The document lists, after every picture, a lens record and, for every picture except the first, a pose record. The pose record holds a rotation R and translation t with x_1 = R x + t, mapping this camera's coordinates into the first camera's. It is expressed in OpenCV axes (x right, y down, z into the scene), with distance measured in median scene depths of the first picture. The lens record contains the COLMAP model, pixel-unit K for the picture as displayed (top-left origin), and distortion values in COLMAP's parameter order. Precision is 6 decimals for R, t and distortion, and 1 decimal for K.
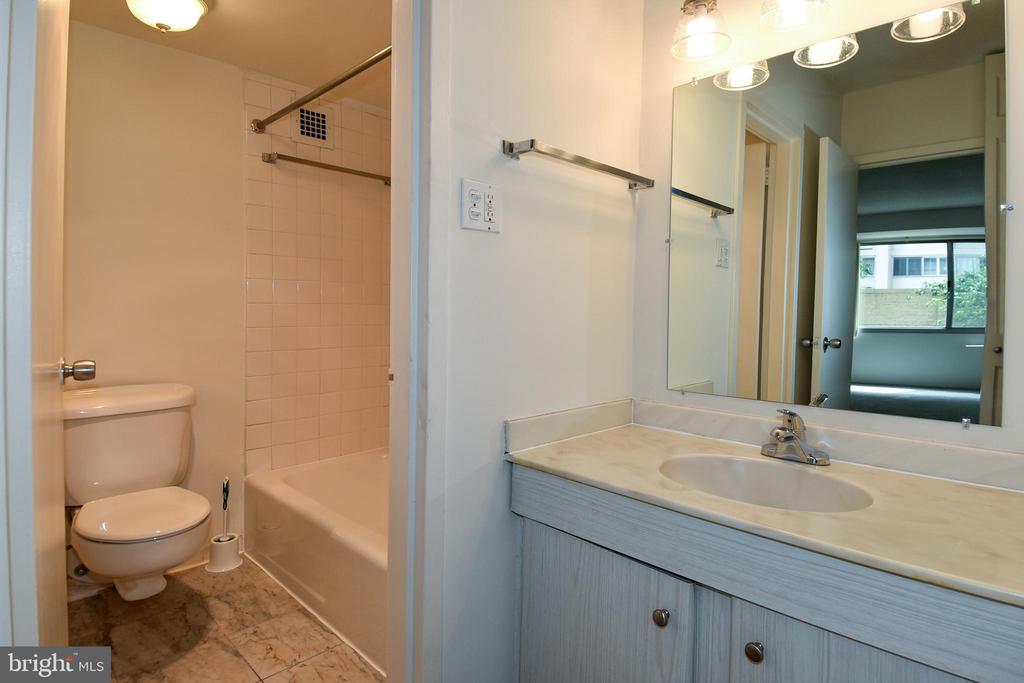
lens RADIAL K [[515.0, 0, 512.0], [0, 515.0, 341.5], [0, 0, 1]] dist [-0.000361, -0.000286]
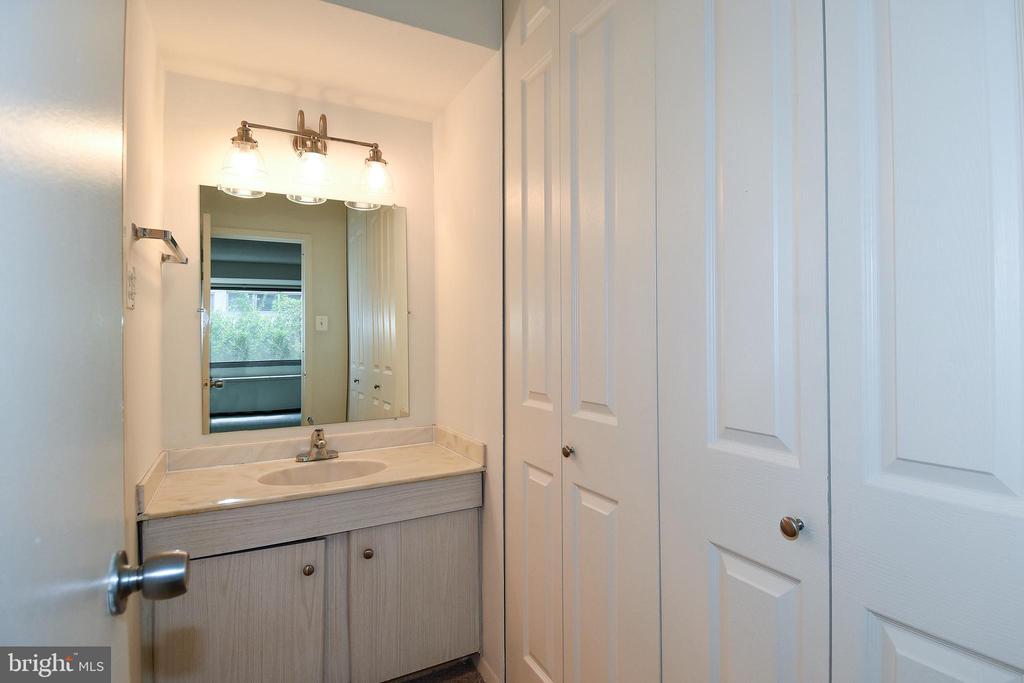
lens RADIAL K [[515.0, 0, 512.0], [0, 515.0, 341.5], [0, 0, 1]] dist [-0.000361, -0.000286]
pose [[0.336884, -0.021978, 0.941290, -0.801356], [0.059527, 0.998225, 0.002003, -0.107545], [-0.939663, 0.055357, 0.337594, -0.130972]]
